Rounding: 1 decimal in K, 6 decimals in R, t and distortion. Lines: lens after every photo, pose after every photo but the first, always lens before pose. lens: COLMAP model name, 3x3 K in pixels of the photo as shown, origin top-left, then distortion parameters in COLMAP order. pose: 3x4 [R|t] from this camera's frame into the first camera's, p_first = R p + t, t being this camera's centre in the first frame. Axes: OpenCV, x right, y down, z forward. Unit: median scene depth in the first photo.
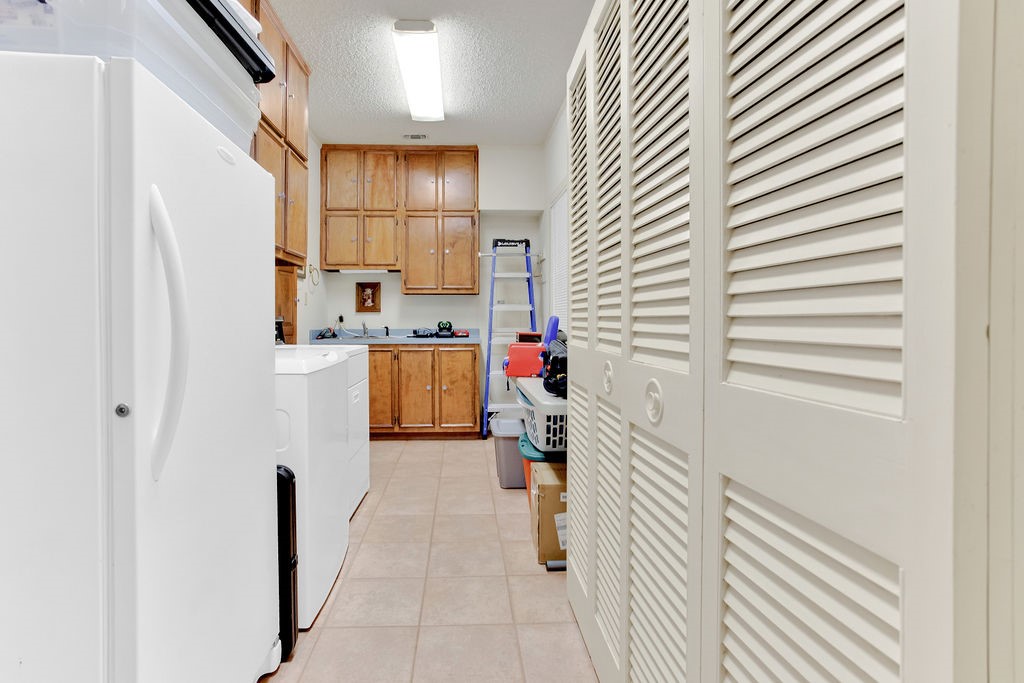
lens RADIAL K [[515.6, 0, 517.9], [0, 515.6, 317.1], [0, 0, 1]] dist [-0.056019, 0.033217]
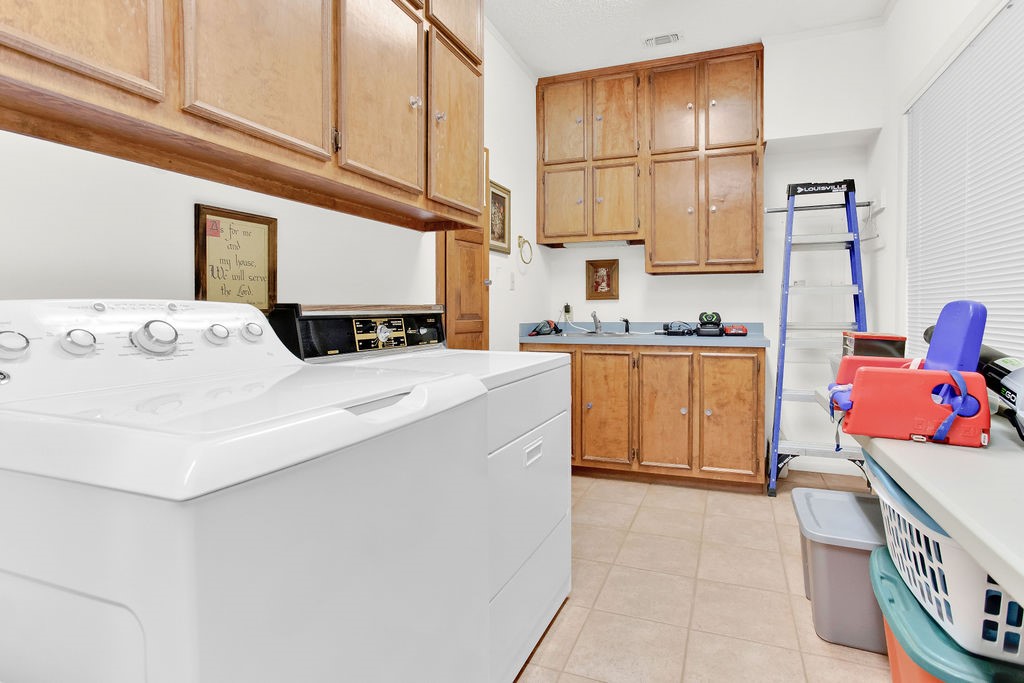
lens RADIAL K [[515.6, 0, 517.9], [0, 515.6, 317.1], [0, 0, 1]] dist [-0.056019, 0.033217]
pose [[0.876279, 0.007469, -0.481746, -0.040235], [0.002282, 0.999804, 0.019651, 0.000670], [0.481799, -0.018319, 0.876090, 0.299888]]
